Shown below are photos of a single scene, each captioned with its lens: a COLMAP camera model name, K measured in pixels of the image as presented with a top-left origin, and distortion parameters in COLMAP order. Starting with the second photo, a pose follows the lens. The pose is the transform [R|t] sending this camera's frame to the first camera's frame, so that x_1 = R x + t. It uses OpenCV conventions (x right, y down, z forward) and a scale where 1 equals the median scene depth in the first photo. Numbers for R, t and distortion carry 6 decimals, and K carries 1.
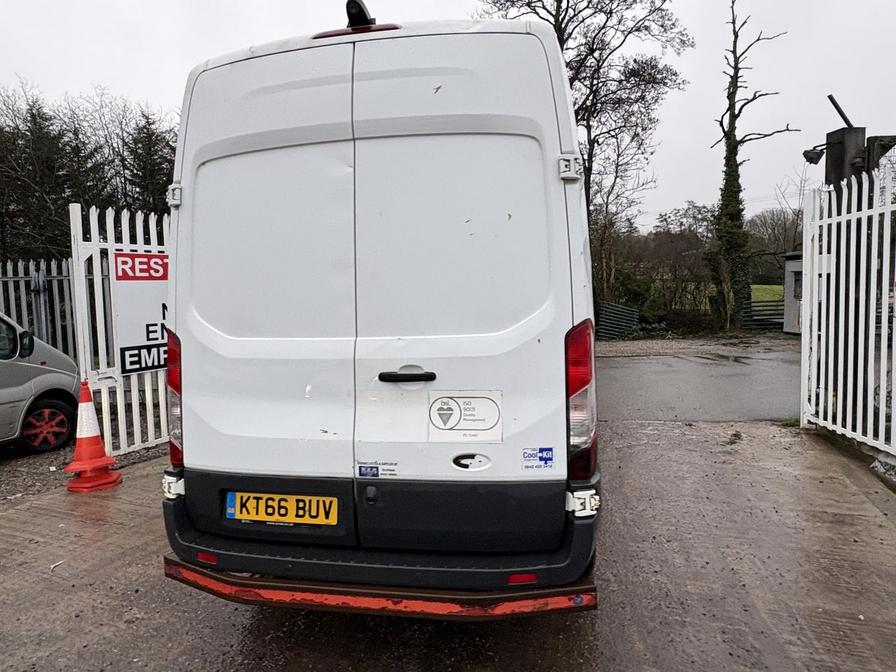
lens RADIAL K [[568.1, 0, 448.1], [0, 568.1, 333.9], [0, 0, 1]] dist [0.003688, 0.001734]
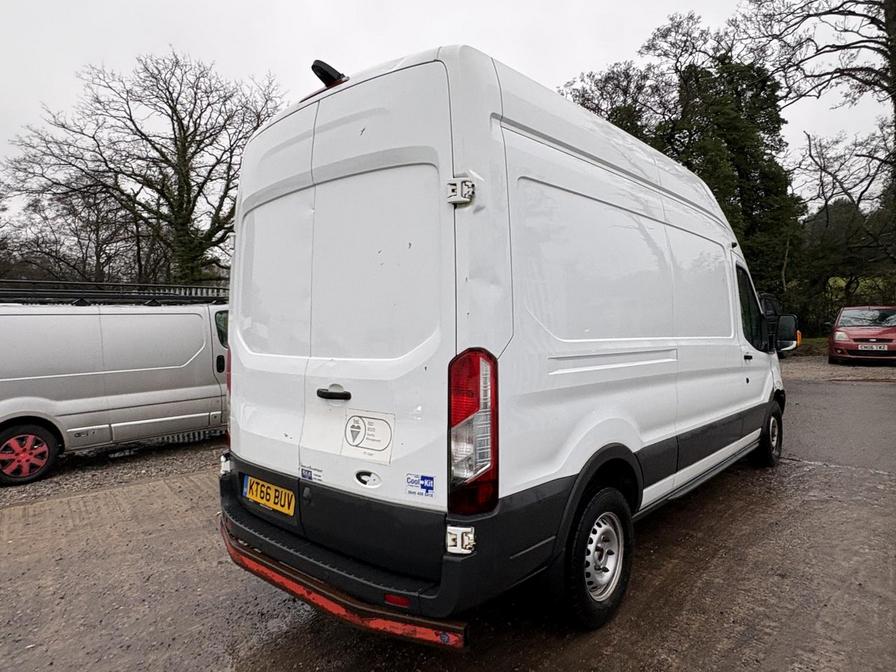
lens RADIAL K [[568.1, 0, 452.3], [0, 568.1, 337.5], [0, 0, 1]] dist [0.003688, 0.001734]
pose [[0.858264, 0.022650, -0.512709, 0.706757], [-0.023599, 0.999711, 0.004660, -0.047363], [0.512666, 0.008100, 0.858550, 0.164470]]
